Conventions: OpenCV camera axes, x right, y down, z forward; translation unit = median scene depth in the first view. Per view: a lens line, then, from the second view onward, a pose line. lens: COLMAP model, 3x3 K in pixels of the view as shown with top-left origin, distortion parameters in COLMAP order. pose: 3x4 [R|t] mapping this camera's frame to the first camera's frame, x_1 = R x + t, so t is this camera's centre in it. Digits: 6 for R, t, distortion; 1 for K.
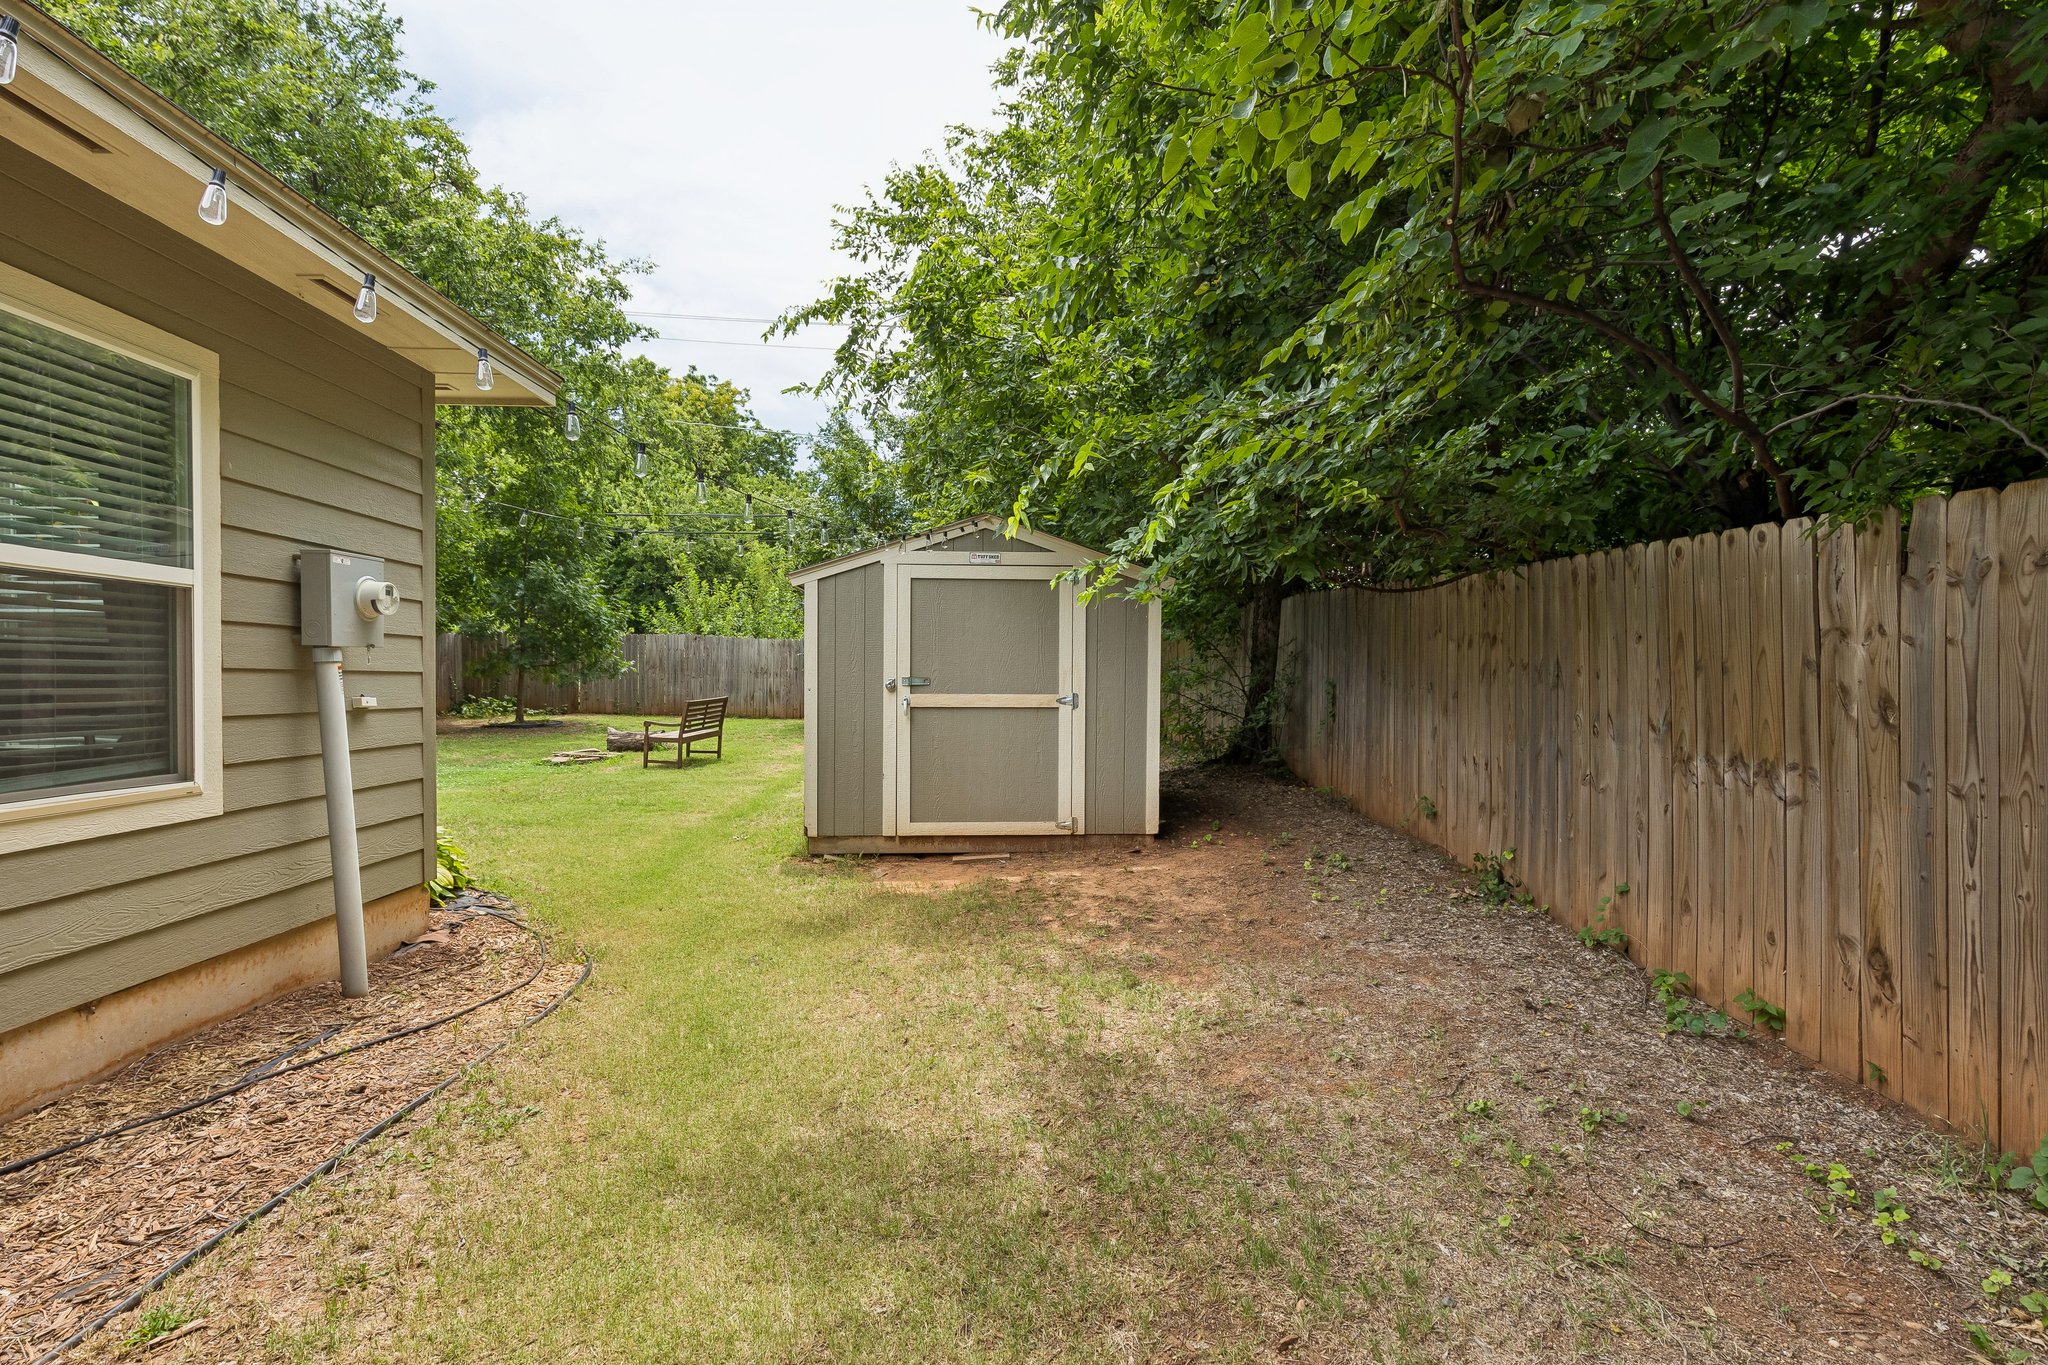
lens RADIAL K [[927.9, 0, 1022.2], [0, 927.9, 684.6], [0, 0, 1]] dist [0.010413, -0.000110]
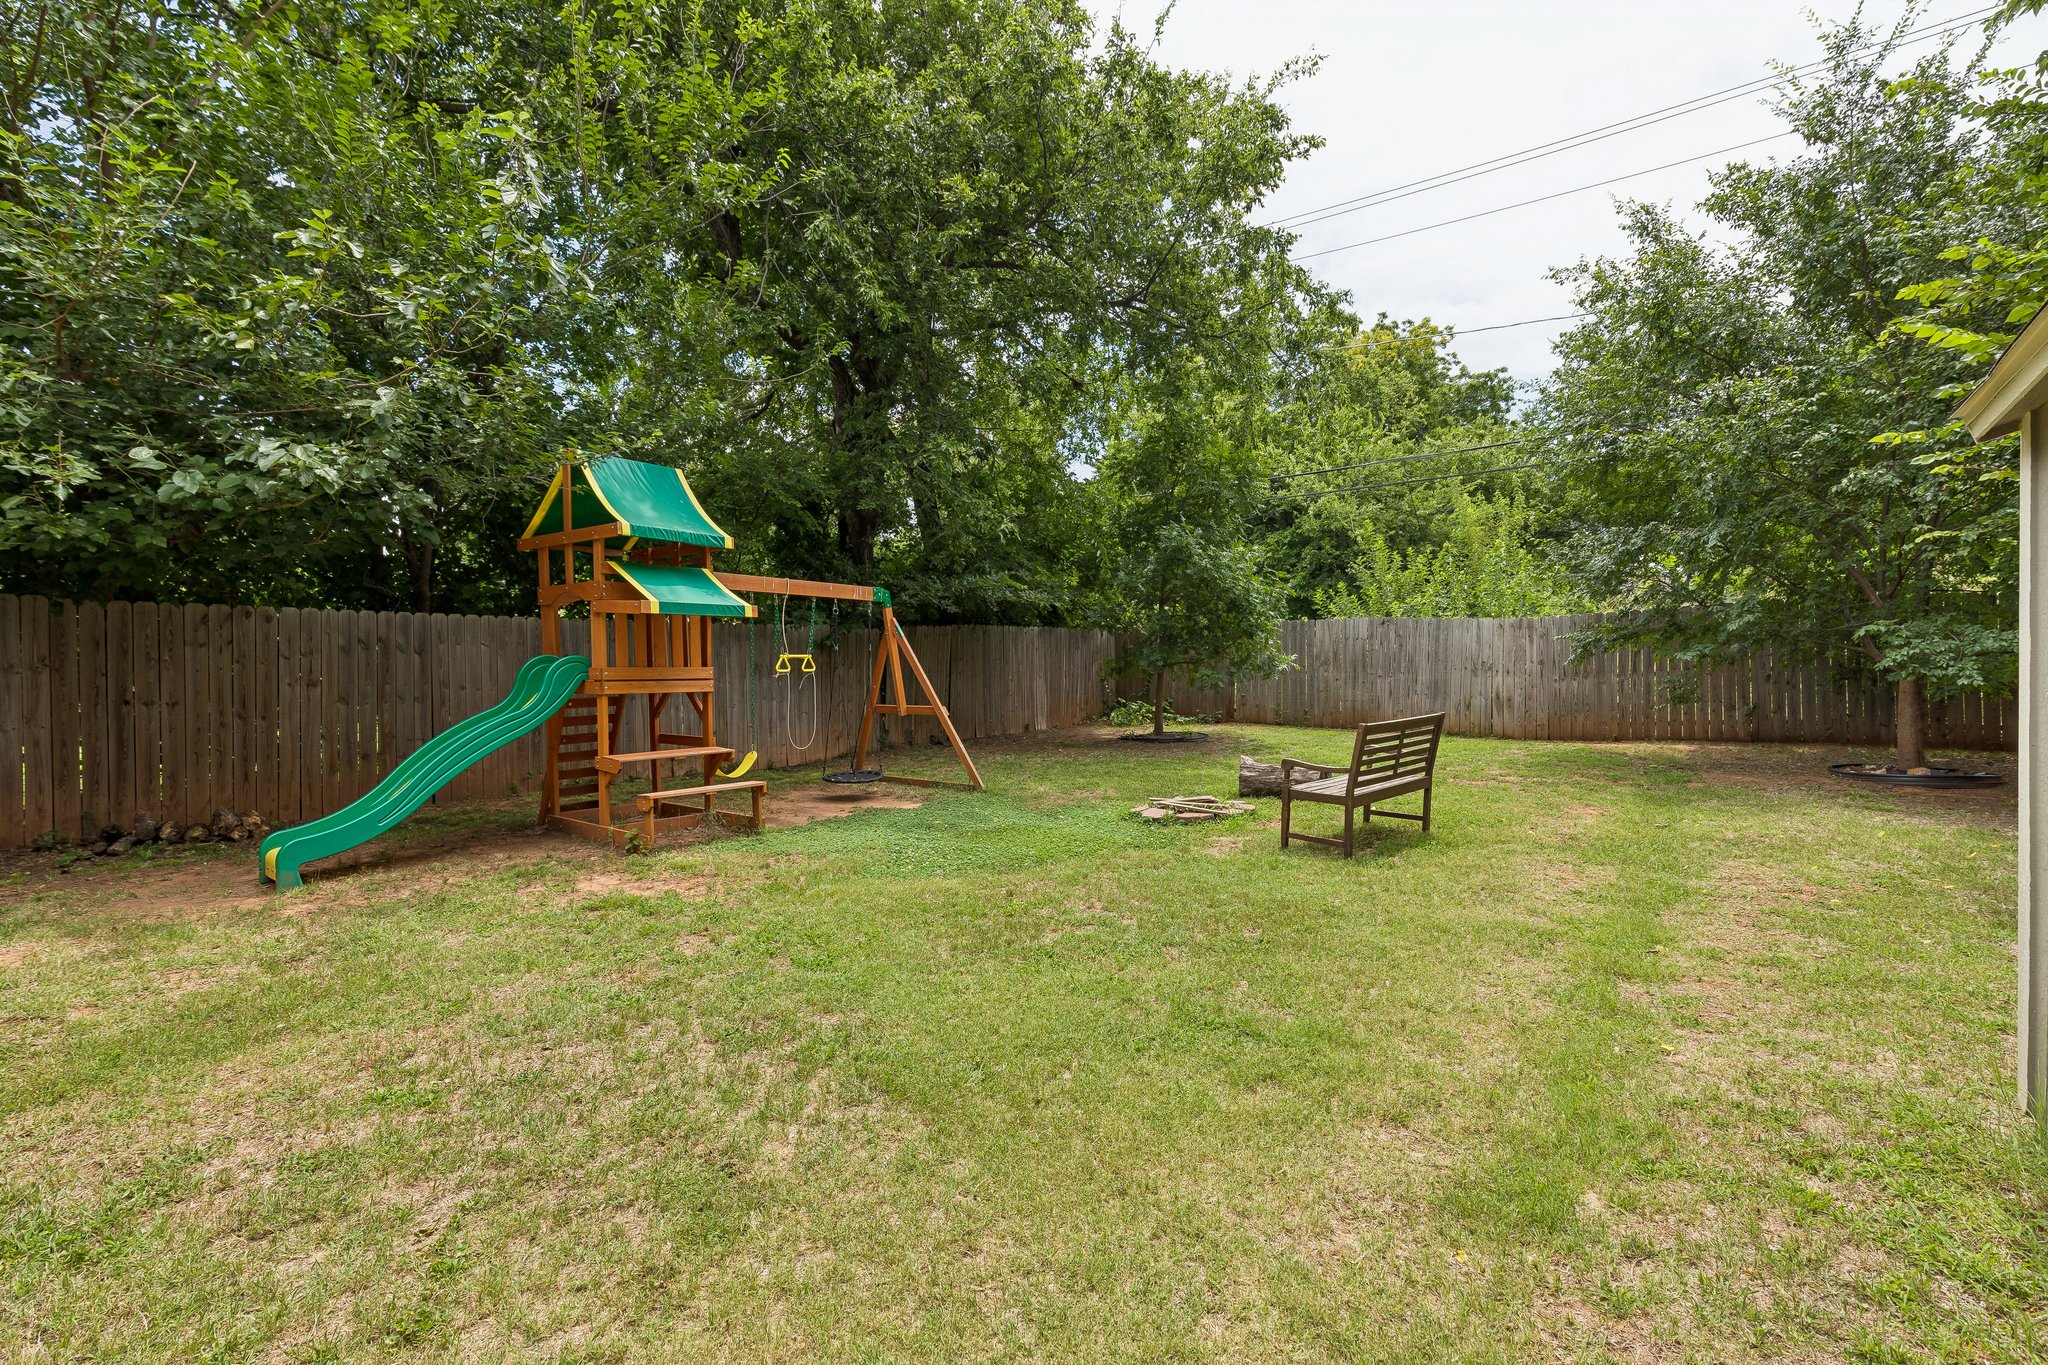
lens RADIAL K [[927.9, 0, 1022.2], [0, 927.9, 684.6], [0, 0, 1]] dist [0.010413, -0.000110]
pose [[0.757859, 0.000094, -0.652418, -0.081565], [-0.000086, 1.000000, 0.000044, -0.001574], [0.652418, 0.000023, 0.757859, 0.236587]]
